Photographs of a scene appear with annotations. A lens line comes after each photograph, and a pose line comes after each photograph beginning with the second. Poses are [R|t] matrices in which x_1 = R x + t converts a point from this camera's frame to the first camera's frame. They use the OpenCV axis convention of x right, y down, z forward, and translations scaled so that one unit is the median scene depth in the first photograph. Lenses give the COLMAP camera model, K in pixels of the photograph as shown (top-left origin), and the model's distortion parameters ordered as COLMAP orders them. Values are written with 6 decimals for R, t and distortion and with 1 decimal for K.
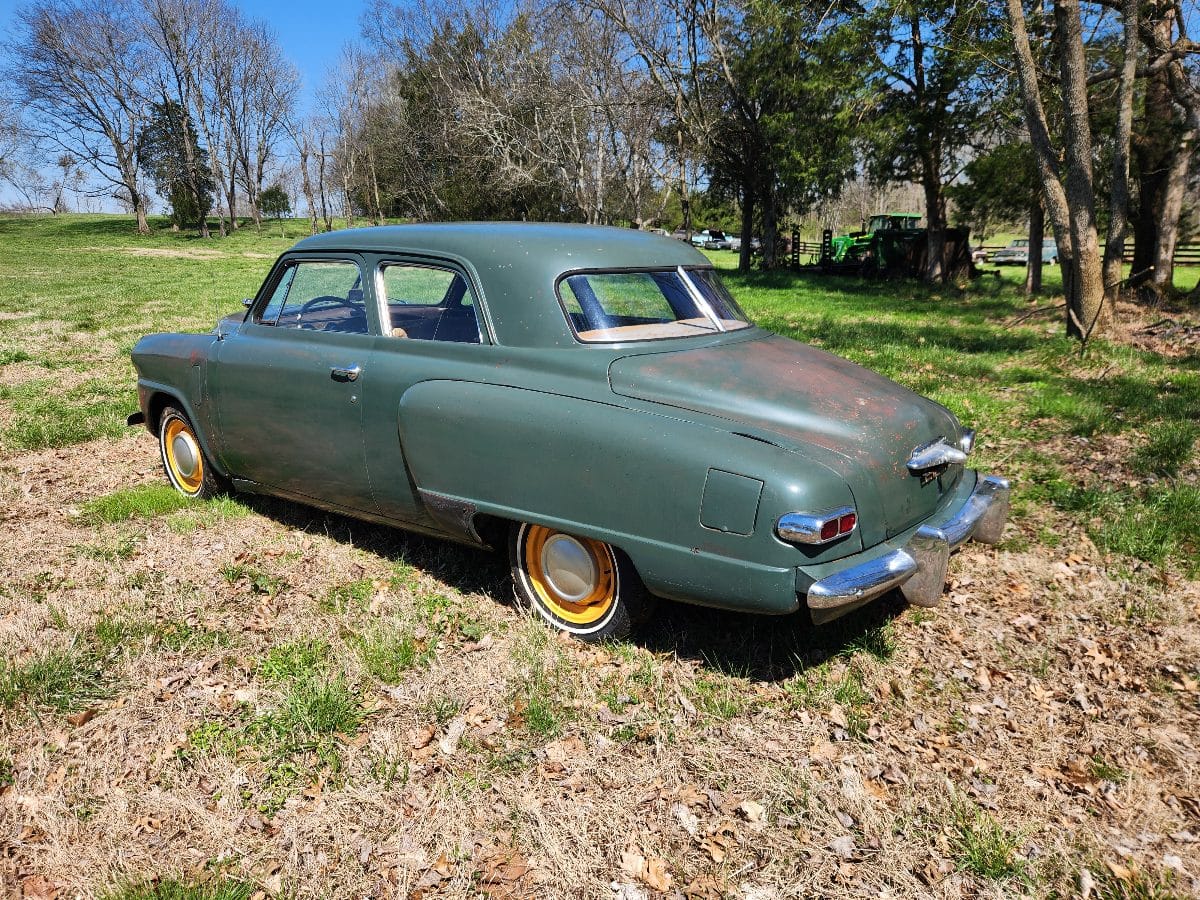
lens RADIAL K [[813.1, 0, 600.6], [0, 813.1, 450.5], [0, 0, 1]] dist [0.031999, -0.009874]
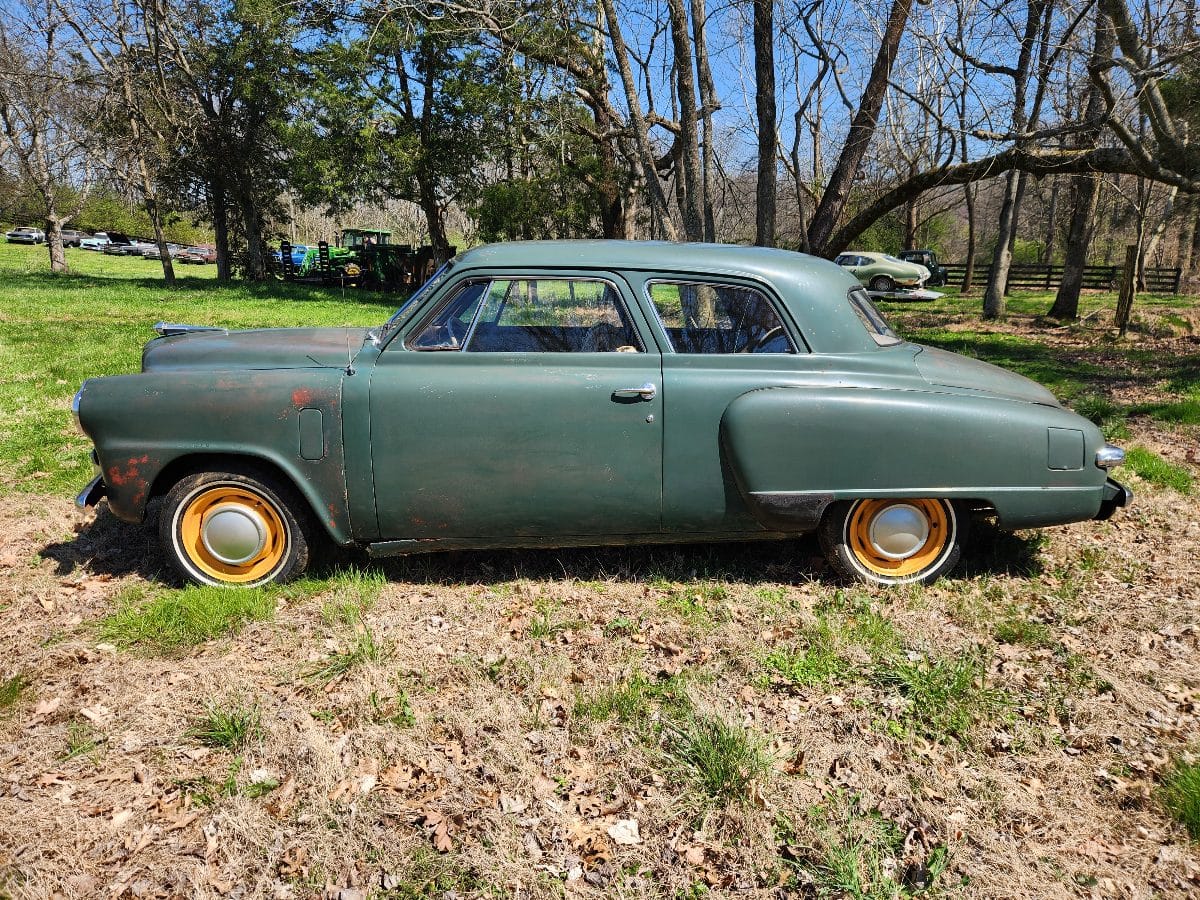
lens RADIAL K [[813.1, 0, 599.5], [0, 813.1, 449.4], [0, 0, 1]] dist [0.031999, -0.009874]
pose [[0.724907, -0.129002, 0.676660, -0.465098], [0.138962, 0.989499, 0.039773, -0.034520], [-0.674685, 0.065198, 0.735221, 0.156665]]
